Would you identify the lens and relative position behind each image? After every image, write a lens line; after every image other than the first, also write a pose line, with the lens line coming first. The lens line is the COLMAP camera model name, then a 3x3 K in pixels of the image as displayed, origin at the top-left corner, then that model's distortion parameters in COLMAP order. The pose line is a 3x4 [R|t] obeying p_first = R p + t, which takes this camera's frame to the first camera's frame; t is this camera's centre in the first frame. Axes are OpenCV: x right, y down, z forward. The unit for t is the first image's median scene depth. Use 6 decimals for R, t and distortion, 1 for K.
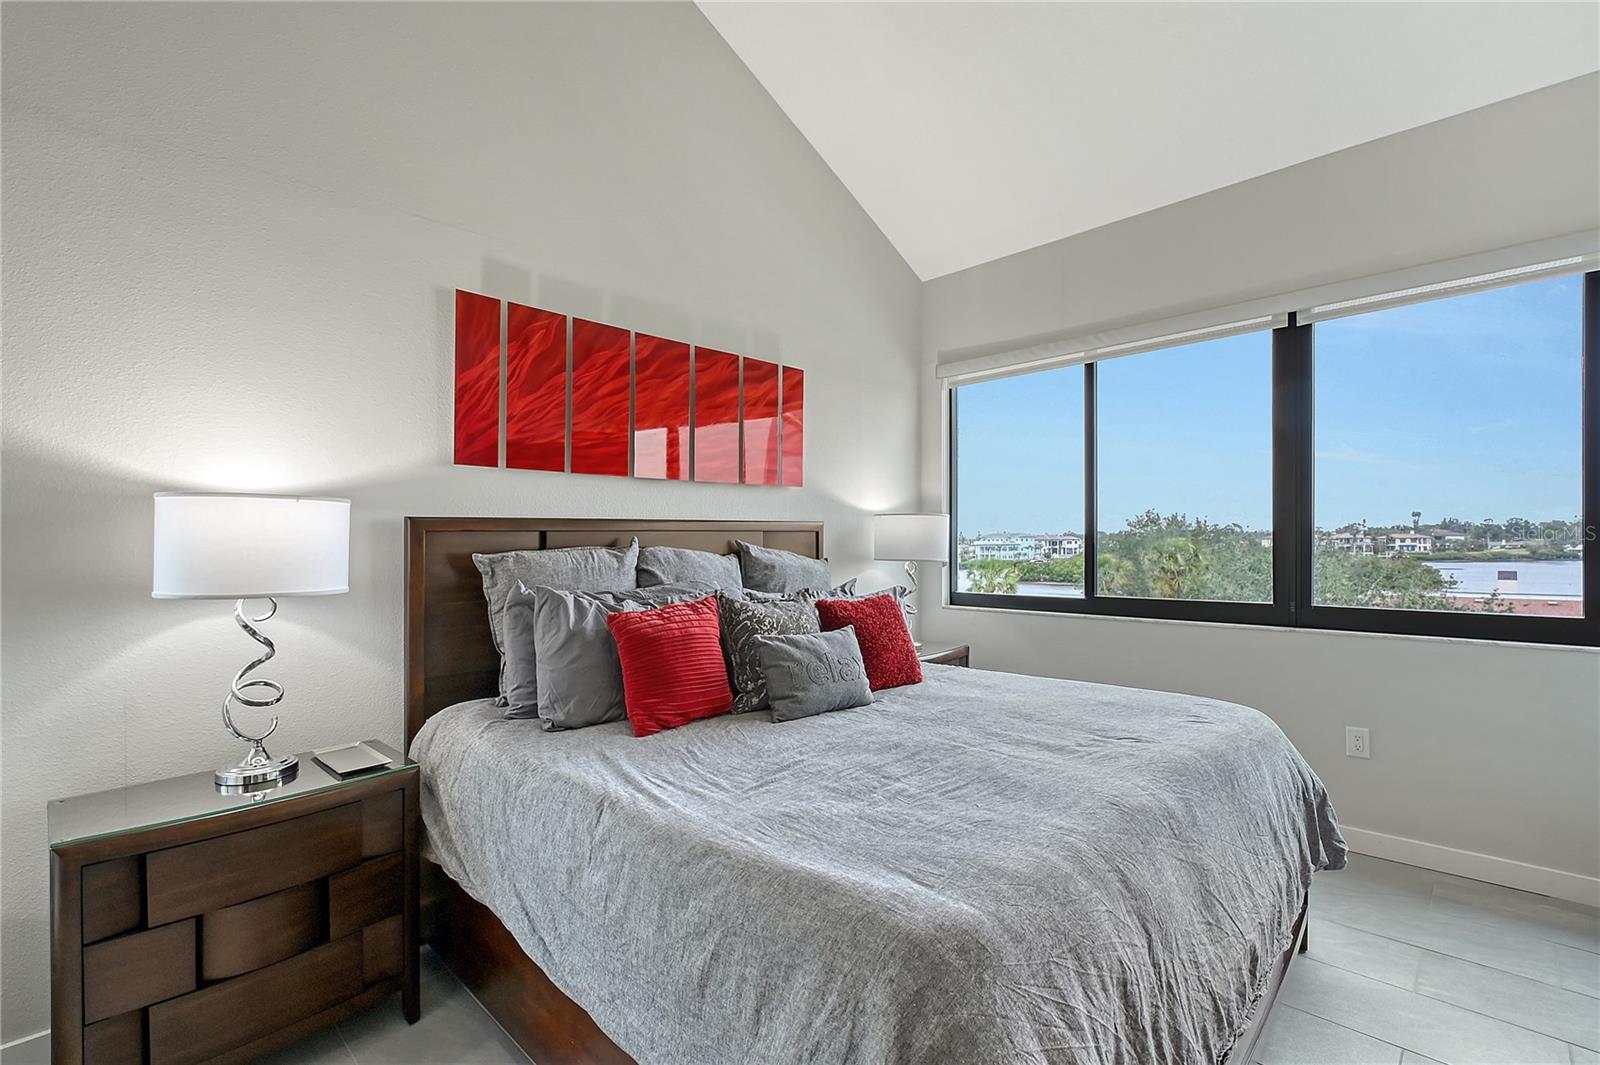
lens RADIAL K [[720.4, 0, 832.0], [0, 720.4, 537.7], [0, 0, 1]] dist [-0.002447, -0.004393]
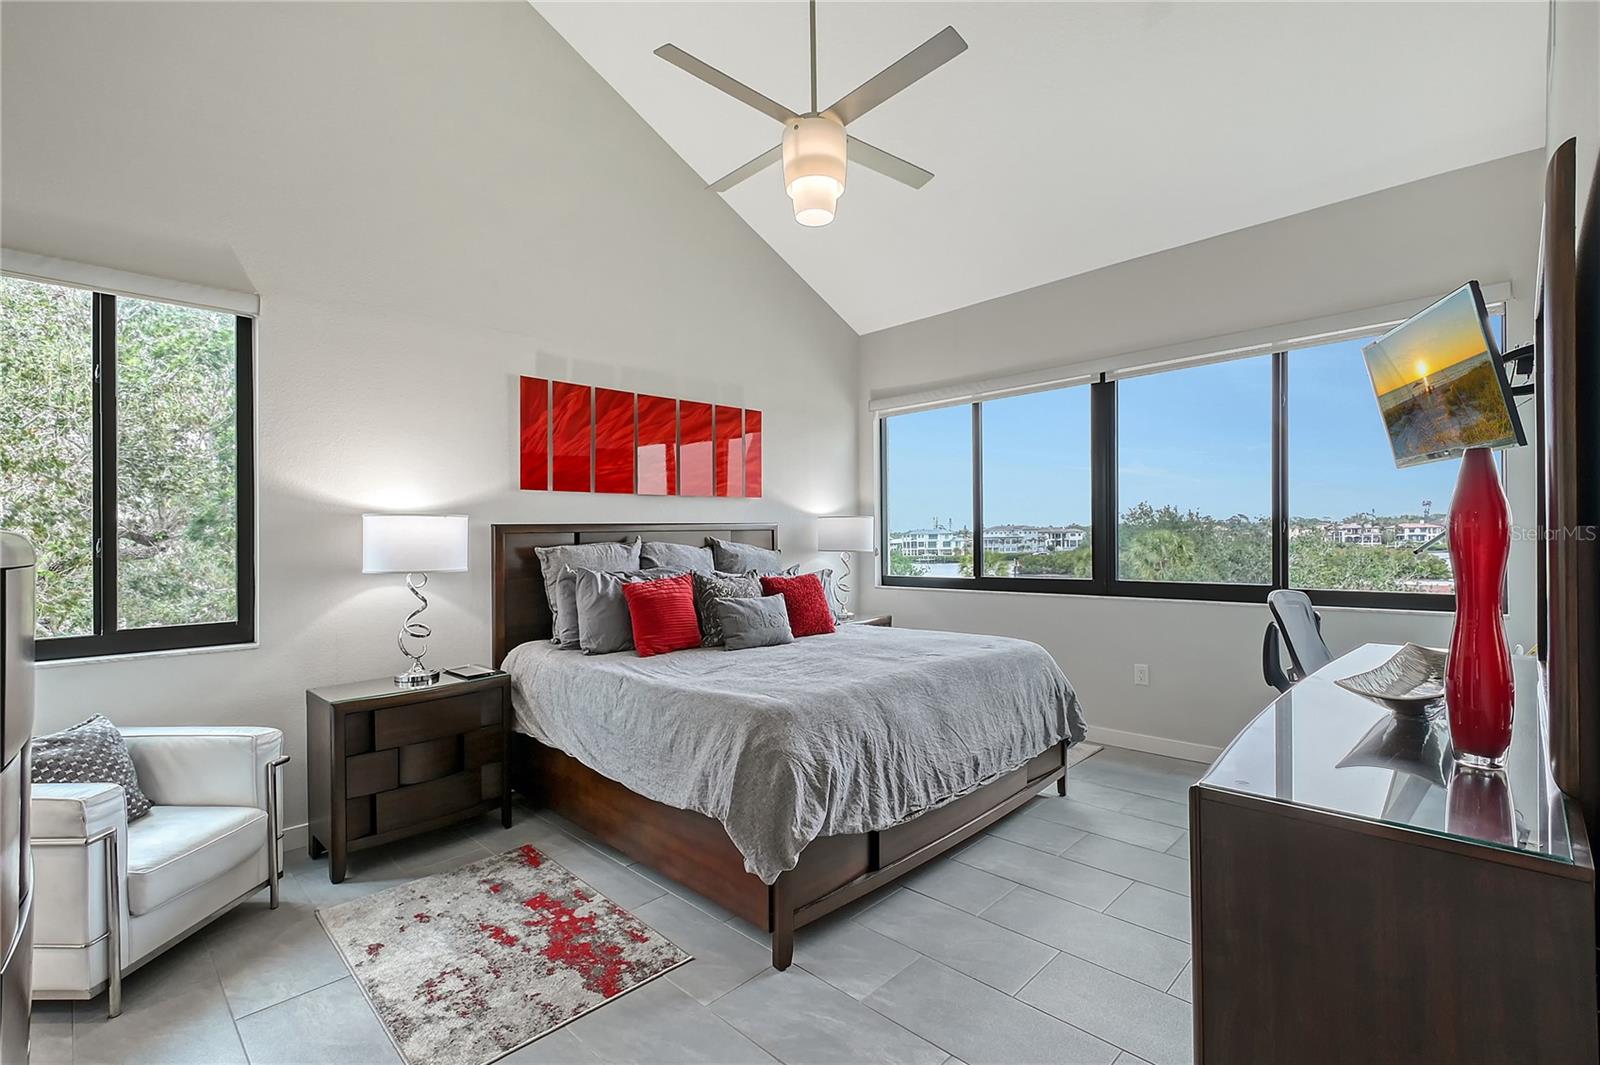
lens RADIAL K [[720.4, 0, 835.1], [0, 720.4, 538.4], [0, 0, 1]] dist [-0.002447, -0.004393]
pose [[0.999972, -0.007349, -0.001369, 0.155110], [0.007362, 0.999931, 0.009205, -0.006928], [0.001301, -0.009215, 0.999957, -0.561017]]
